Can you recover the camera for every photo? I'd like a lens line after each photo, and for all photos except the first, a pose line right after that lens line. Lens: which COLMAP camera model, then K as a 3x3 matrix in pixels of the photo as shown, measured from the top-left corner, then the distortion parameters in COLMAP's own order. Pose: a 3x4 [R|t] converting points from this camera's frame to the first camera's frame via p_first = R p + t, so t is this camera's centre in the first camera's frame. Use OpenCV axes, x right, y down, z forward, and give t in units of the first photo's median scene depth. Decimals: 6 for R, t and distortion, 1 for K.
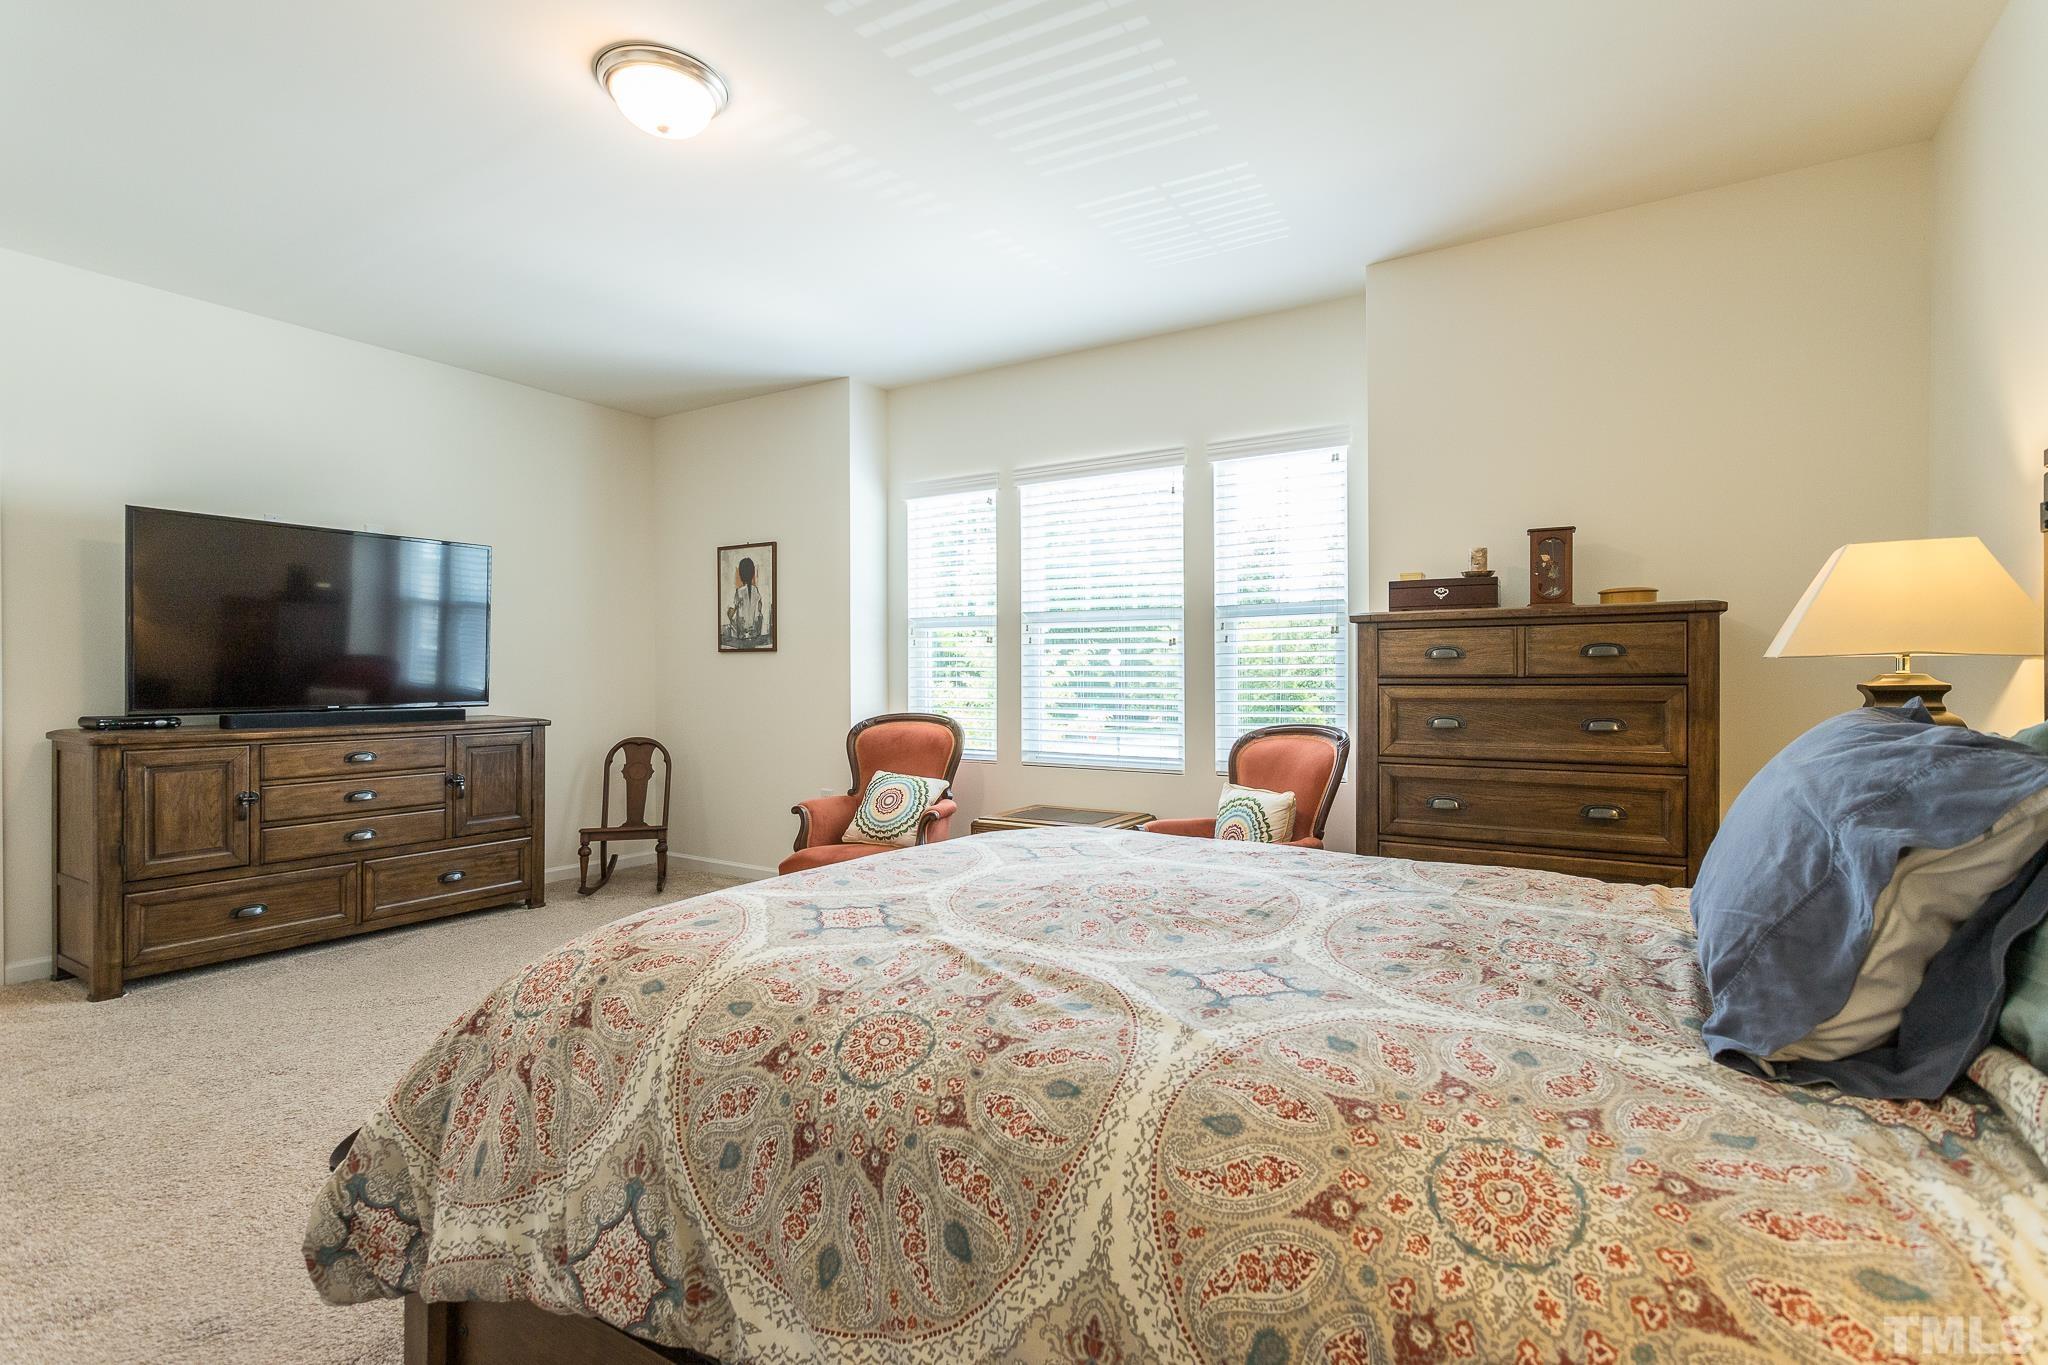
lens RADIAL K [[973.4, 0, 1030.8], [0, 973.4, 689.7], [0, 0, 1]] dist [0.000787, 0.000822]
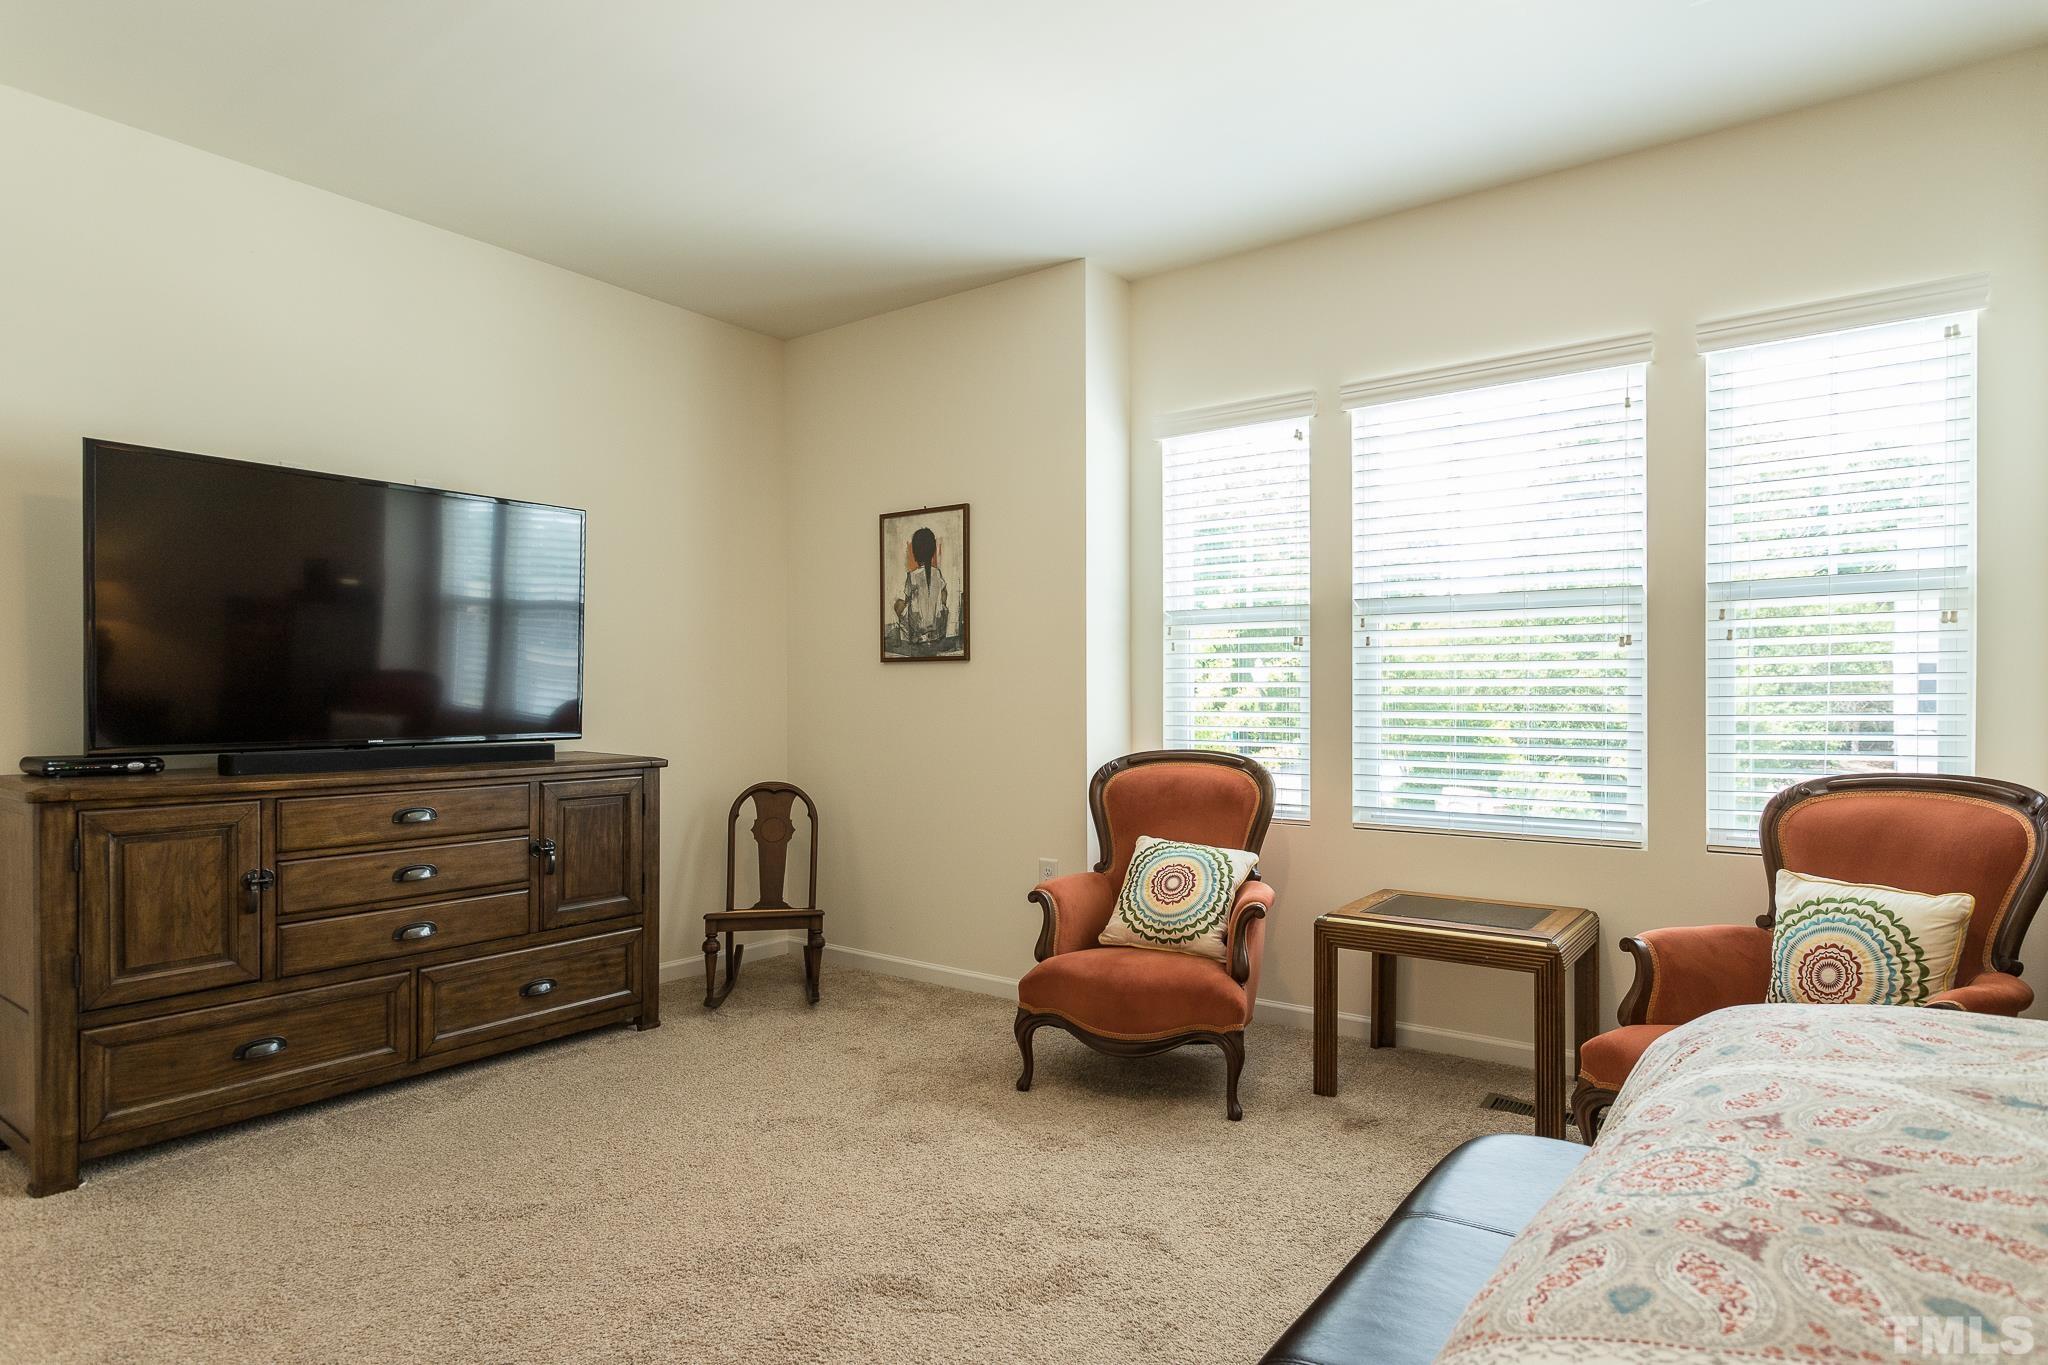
lens RADIAL K [[1128.3, 0, 1025.8], [0, 1128.3, 715.6], [0, 0, 1]] dist [-0.002245, 0.002519]
pose [[0.996852, -0.000204, -0.079284, -0.192654], [0.000353, 0.999998, 0.001865, -0.001558], [0.079284, -0.001888, 0.996850, 0.239755]]
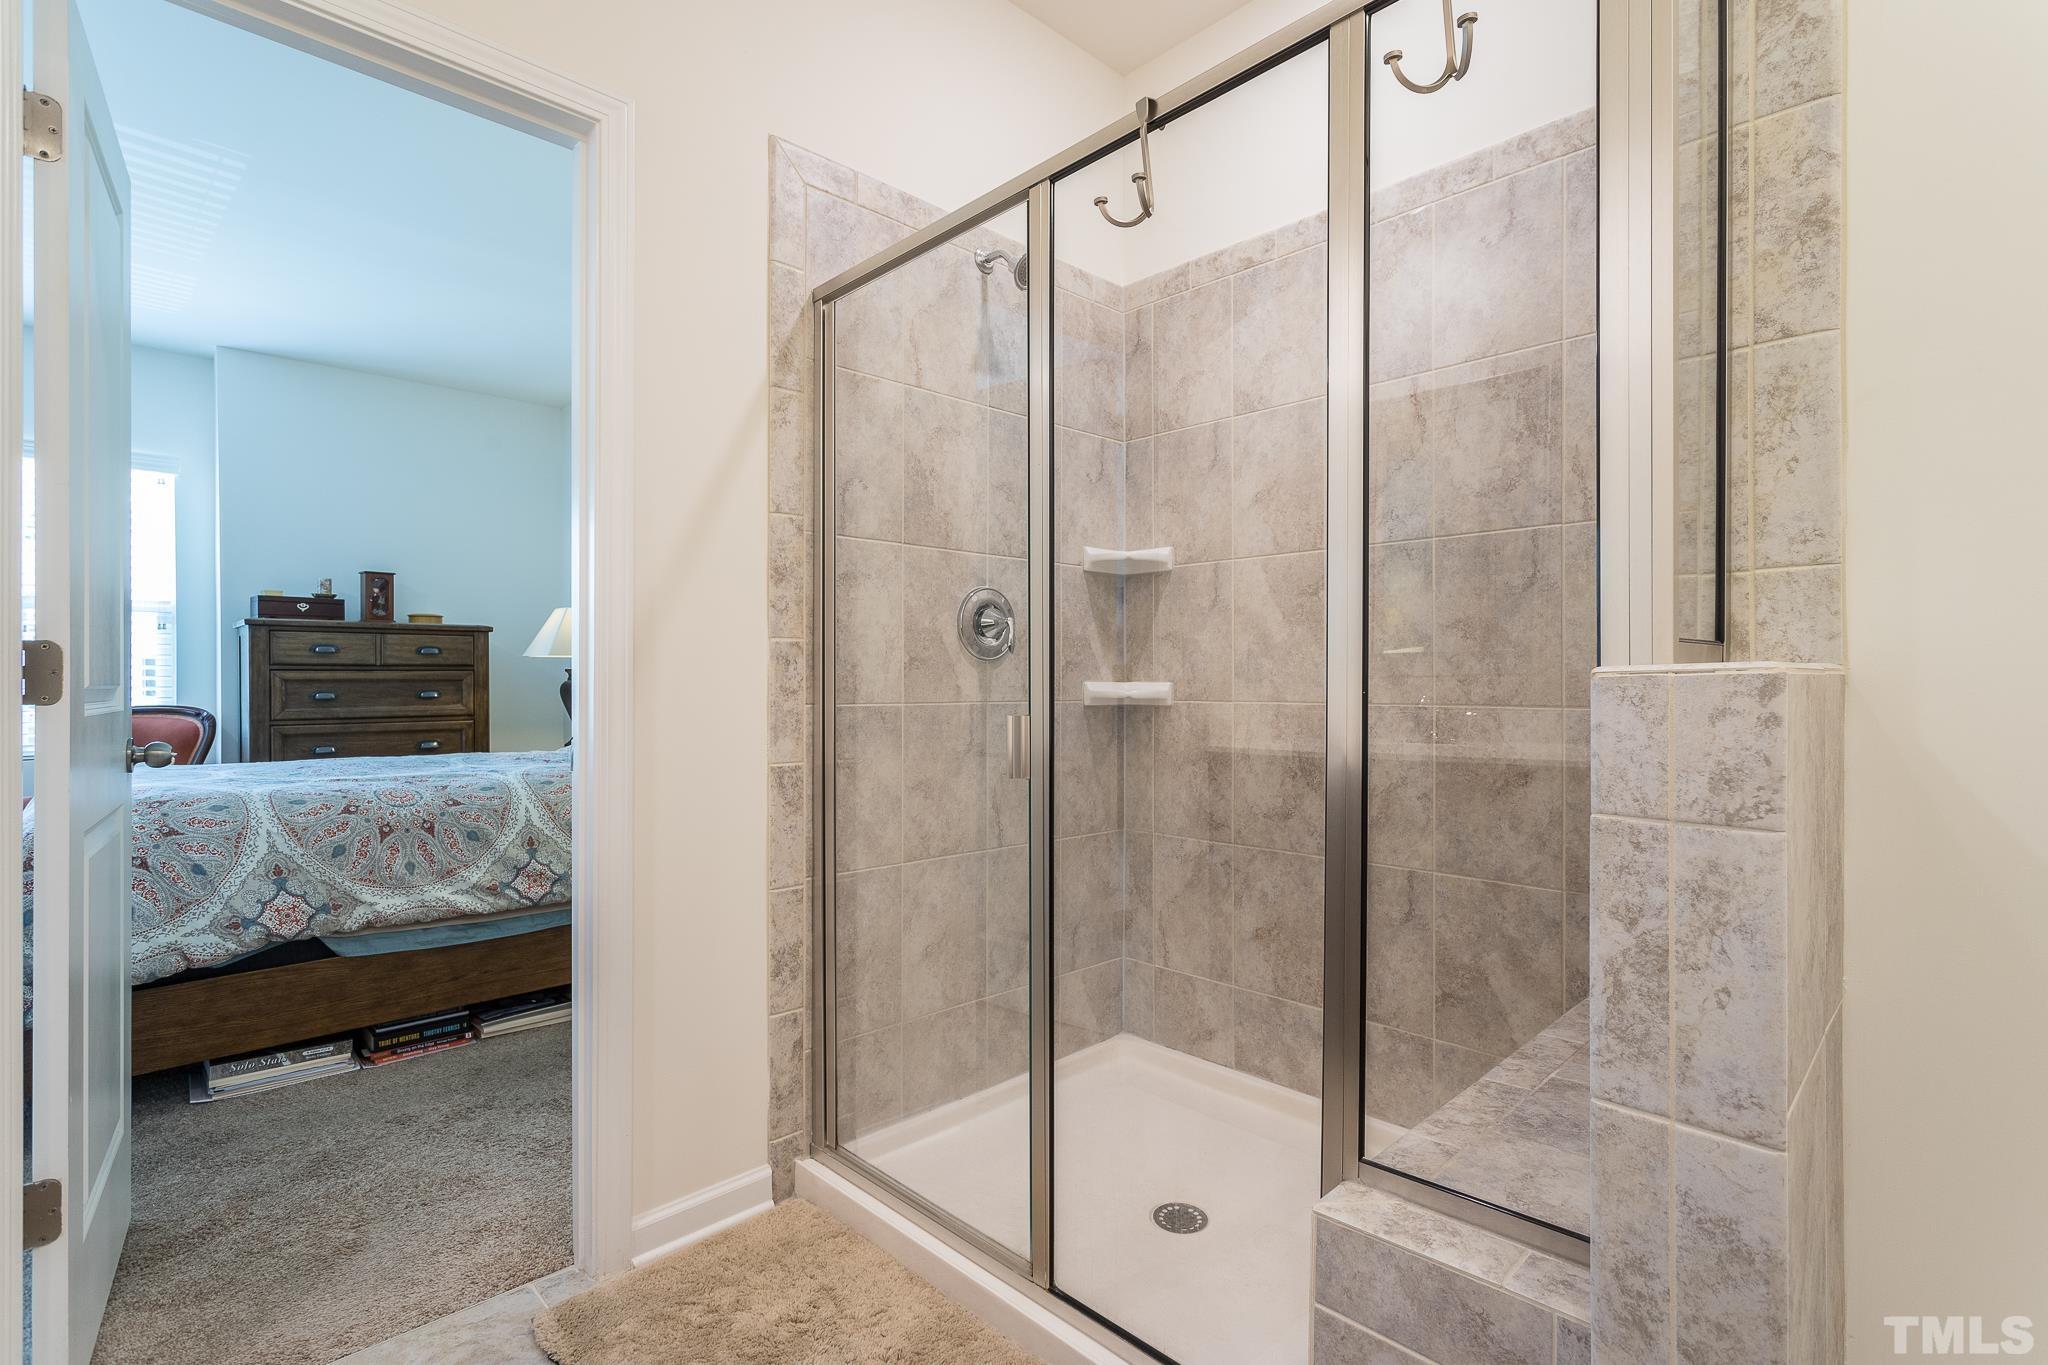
lens RADIAL K [[973.4, 0, 1022.1], [0, 973.4, 689.0], [0, 0, 1]] dist [0.000787, 0.000822]
pose [[0.250837, -0.004431, 0.968019, -0.547100], [0.013595, 0.999907, 0.001054, 0.026732], [-0.967934, 0.012896, 0.250874, -0.302164]]
